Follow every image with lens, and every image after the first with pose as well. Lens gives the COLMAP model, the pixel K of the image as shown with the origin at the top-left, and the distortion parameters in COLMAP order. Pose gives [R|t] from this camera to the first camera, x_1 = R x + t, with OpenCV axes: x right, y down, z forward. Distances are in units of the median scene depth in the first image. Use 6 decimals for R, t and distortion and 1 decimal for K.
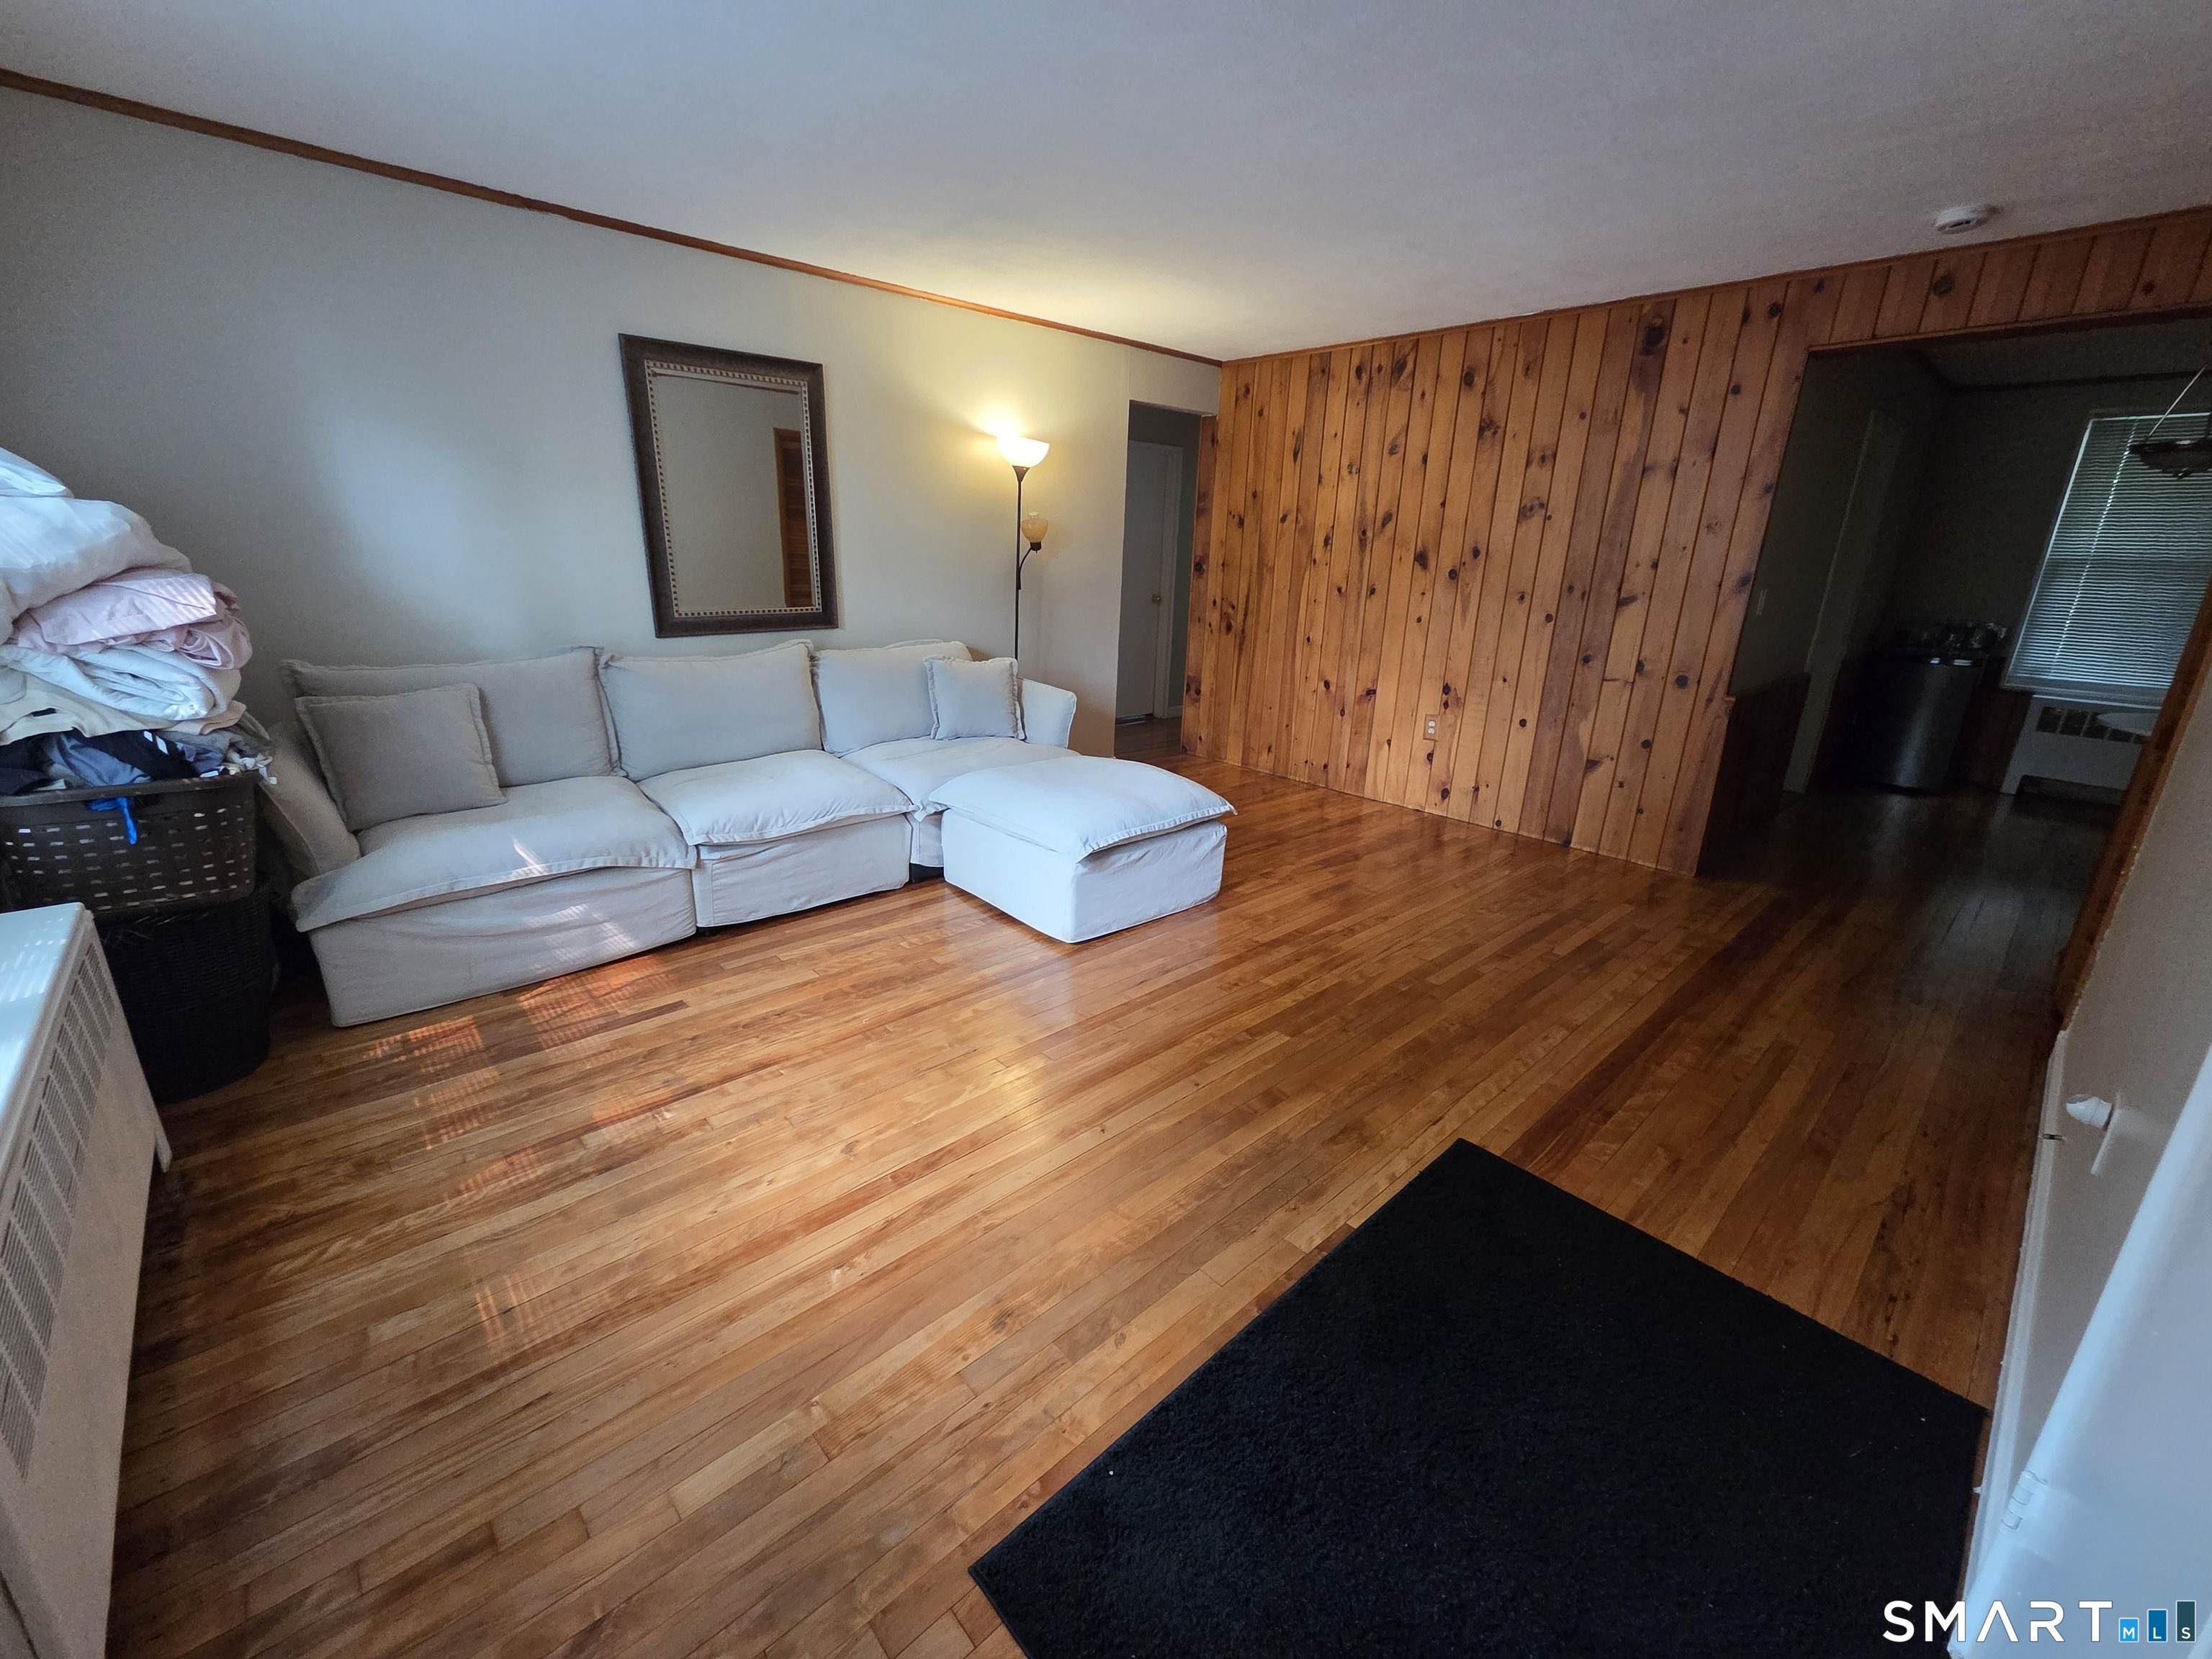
lens RADIAL K [[905.2, 0, 1093.4], [0, 905.2, 832.7], [0, 0, 1]] dist [0.000600, 0.000407]
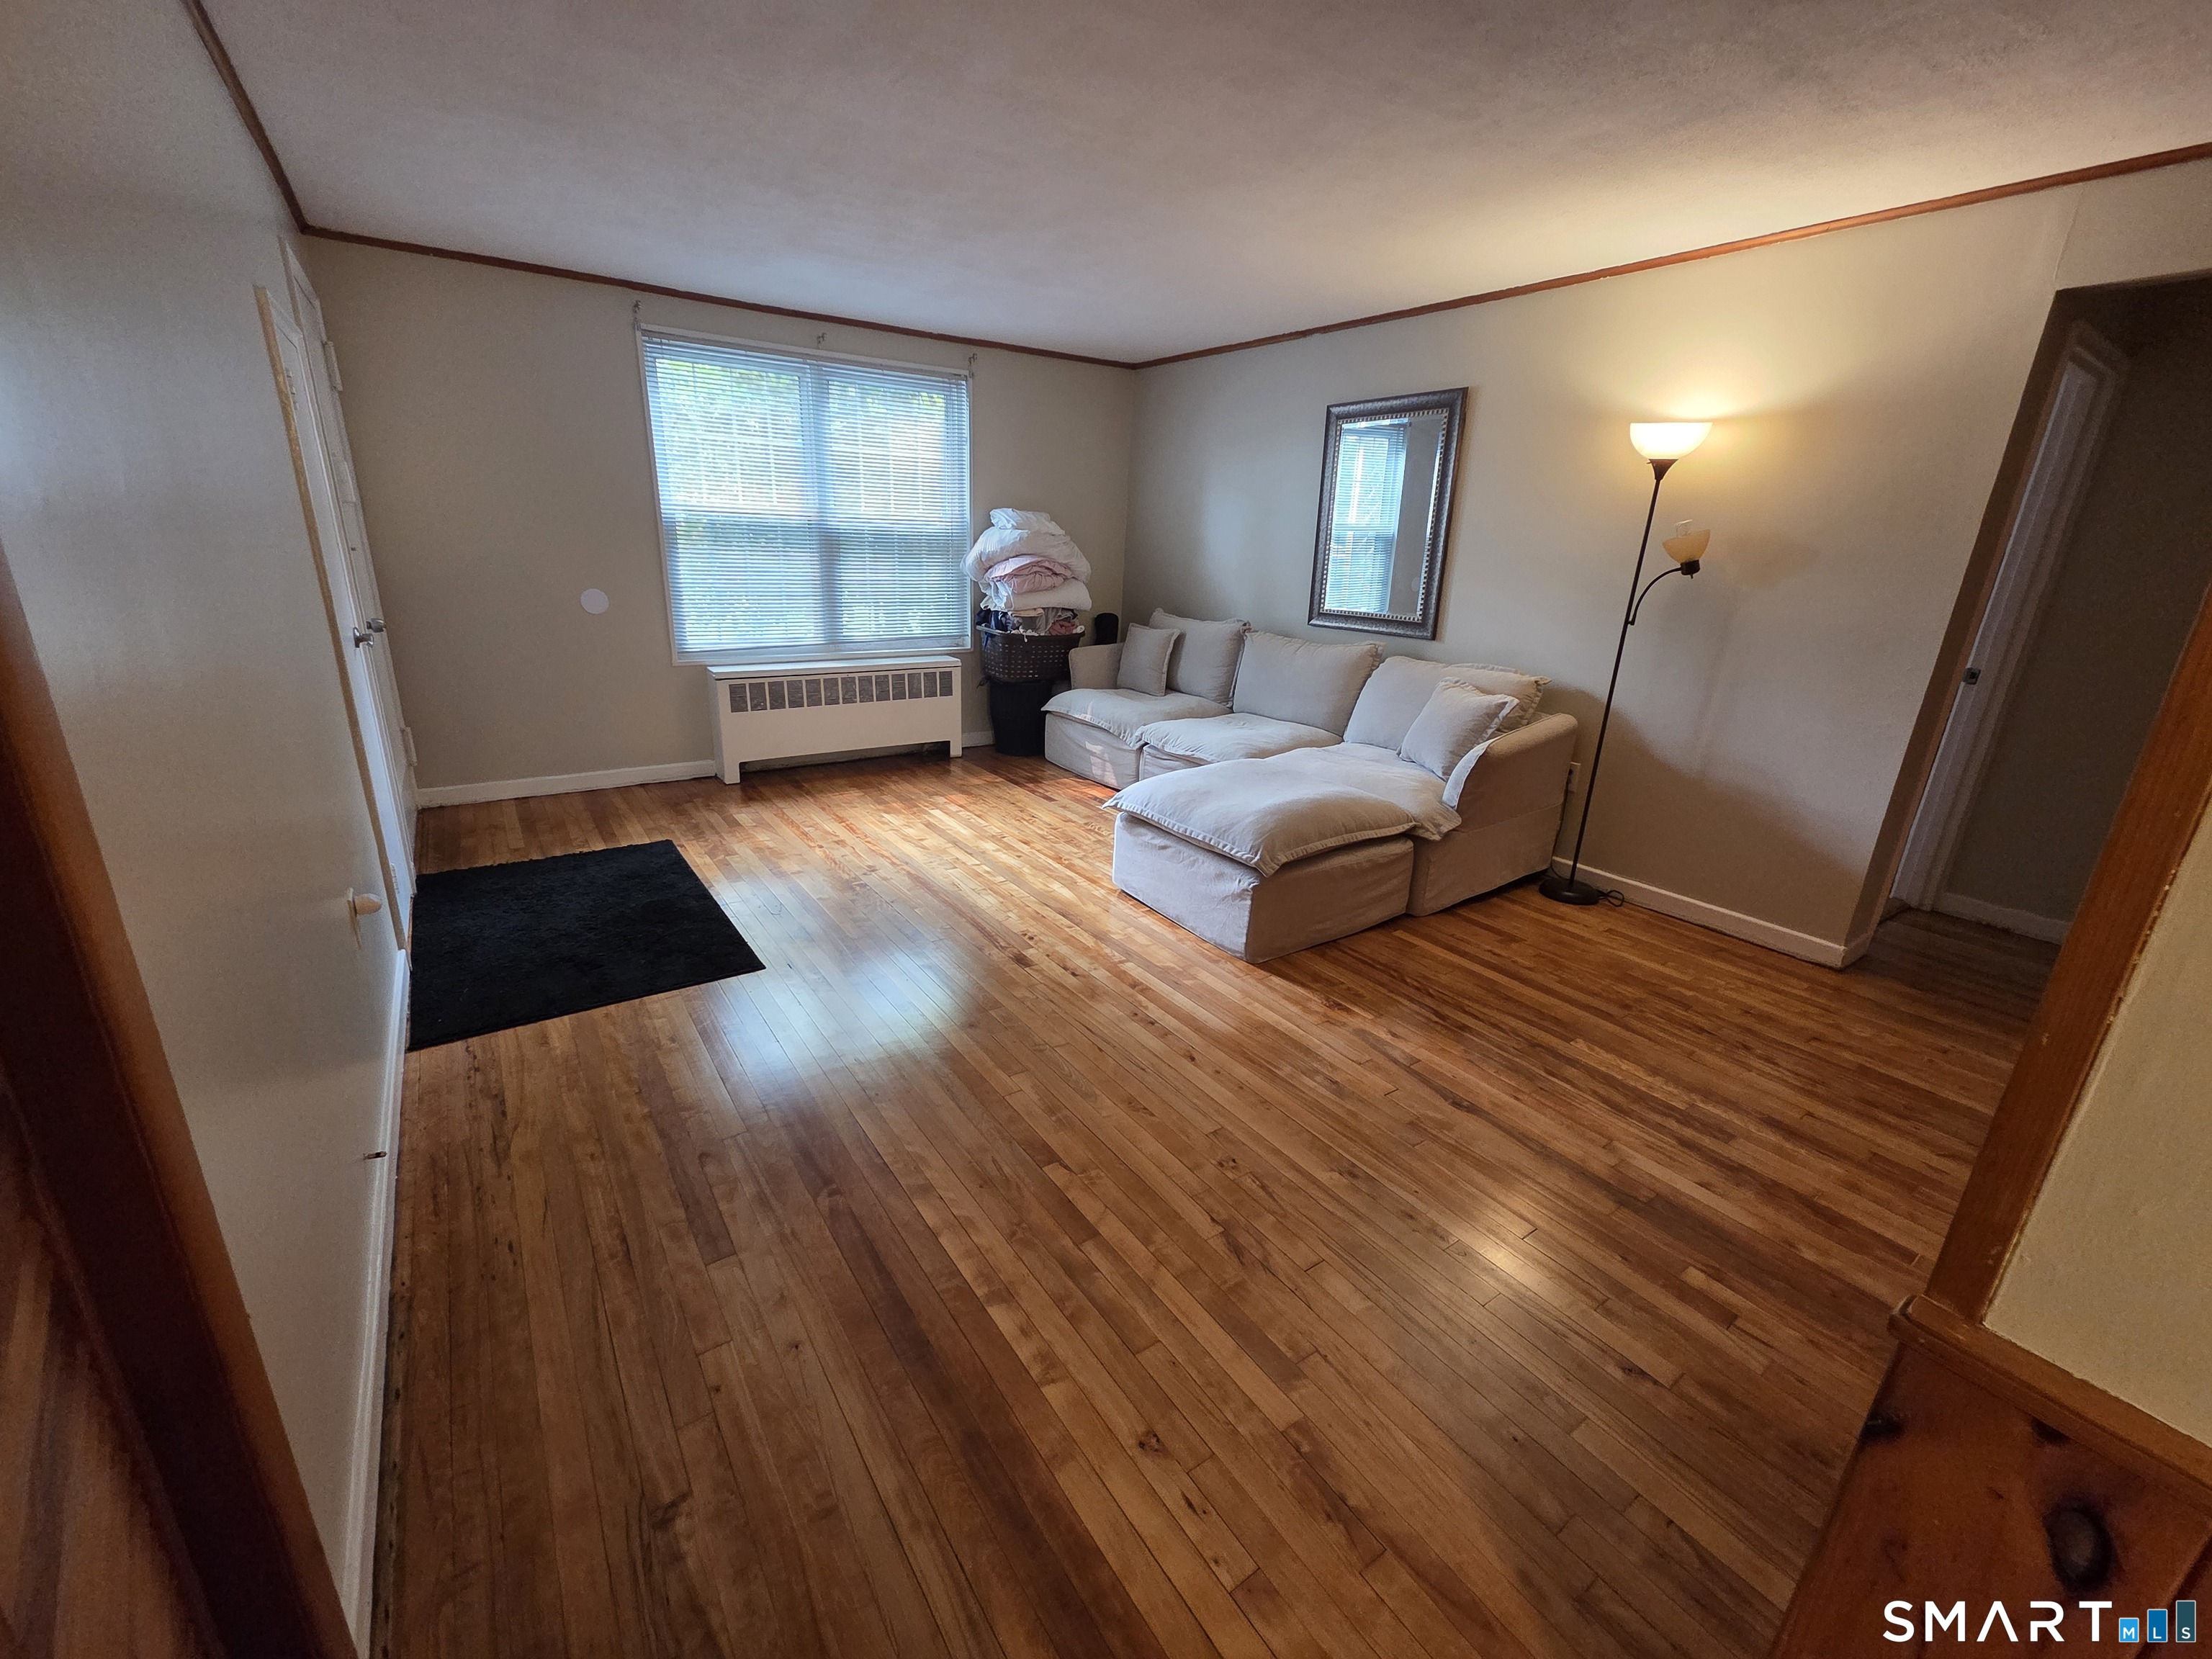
lens RADIAL K [[905.2, 0, 1087.7], [0, 905.2, 831.7], [0, 0, 1]] dist [0.000600, 0.000407]
pose [[-0.146369, 0.279061, -0.949053, 1.009063], [-0.335701, 0.888441, 0.313013, -0.274726], [0.930527, 0.364413, -0.036359, 0.922777]]
